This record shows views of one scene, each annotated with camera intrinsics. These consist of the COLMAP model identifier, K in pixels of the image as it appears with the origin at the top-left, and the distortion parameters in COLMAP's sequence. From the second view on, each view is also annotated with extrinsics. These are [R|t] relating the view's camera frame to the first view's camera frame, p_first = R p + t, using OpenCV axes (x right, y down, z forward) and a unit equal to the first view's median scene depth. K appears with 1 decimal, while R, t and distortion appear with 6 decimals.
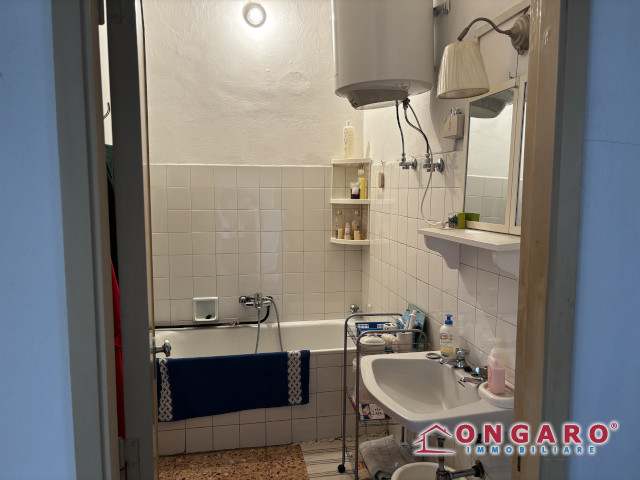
lens RADIAL K [[487.9, 0, 323.8], [0, 487.9, 247.6], [0, 0, 1]] dist [0.086987, -0.169265]
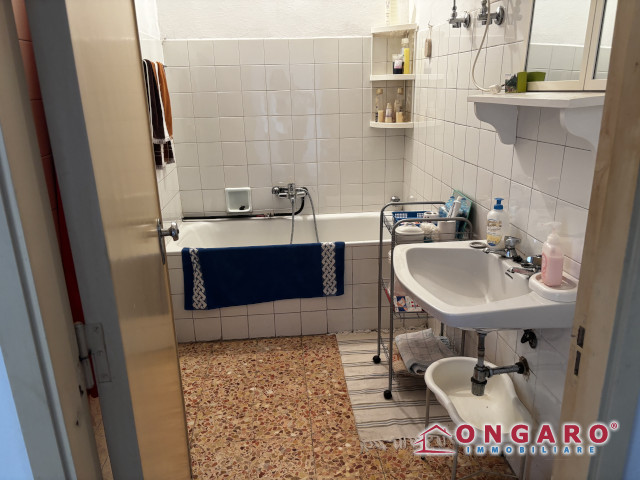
lens RADIAL K [[482.5, 0, 322.5], [0, 482.5, 241.6], [0, 0, 1]] dist [0.053618, -0.075318]
pose [[0.994537, 0.007520, -0.104117, 0.027177], [0.012316, 0.981982, 0.188571, 0.035316], [0.103659, -0.188823, 0.976525, 0.092853]]
